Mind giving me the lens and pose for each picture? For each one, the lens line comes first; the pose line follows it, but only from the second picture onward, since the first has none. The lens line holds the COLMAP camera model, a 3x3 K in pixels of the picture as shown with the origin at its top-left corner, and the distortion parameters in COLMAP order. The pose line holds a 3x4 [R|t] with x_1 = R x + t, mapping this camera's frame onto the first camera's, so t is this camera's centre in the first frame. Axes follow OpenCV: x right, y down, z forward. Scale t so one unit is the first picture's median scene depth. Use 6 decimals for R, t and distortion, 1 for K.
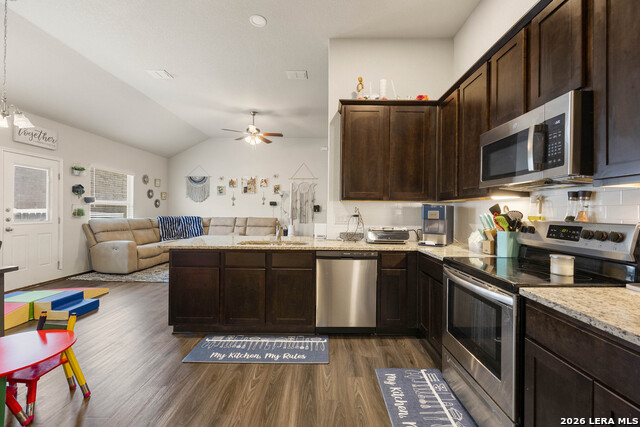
lens RADIAL K [[272.4, 0, 324.9], [0, 272.4, 211.3], [0, 0, 1]] dist [-0.000913, 0.000211]
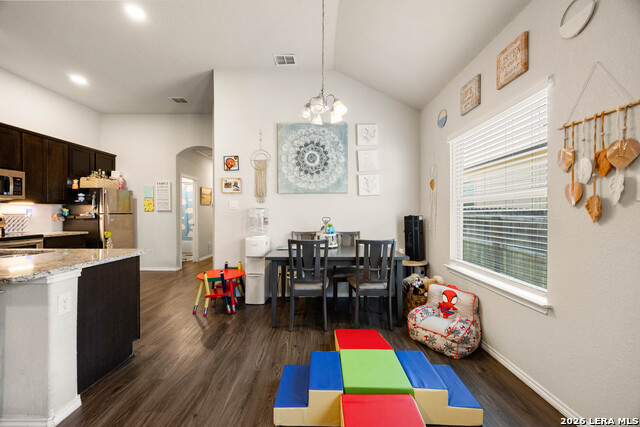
lens RADIAL K [[246.4, 0, 319.4], [0, 246.4, 212.7], [0, 0, 1]] dist [-0.001680, -0.000318]
pose [[-0.999931, -0.010085, -0.005991, -0.555187], [-0.010069, 0.999946, -0.002724, -0.001174], [0.006018, -0.002664, -0.999978, 0.870152]]
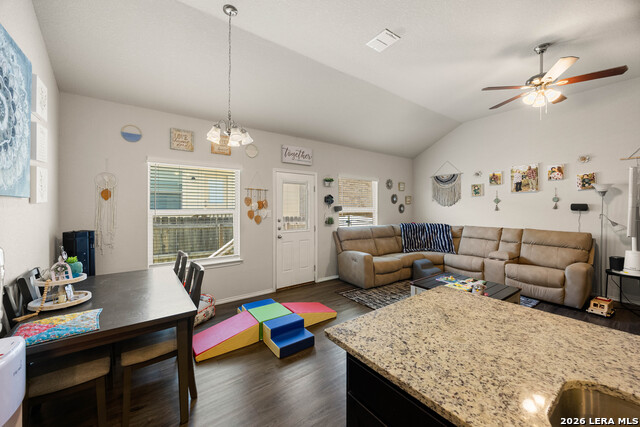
lens RADIAL K [[247.1, 0, 317.0], [0, 247.1, 207.8], [0, 0, 1]] dist [-0.000454, -0.000231]
pose [[0.589845, -0.007932, -0.807478, -0.133577], [0.005590, 0.999968, -0.005739, -0.037628], [0.807497, -0.001128, 0.589870, 0.348908]]
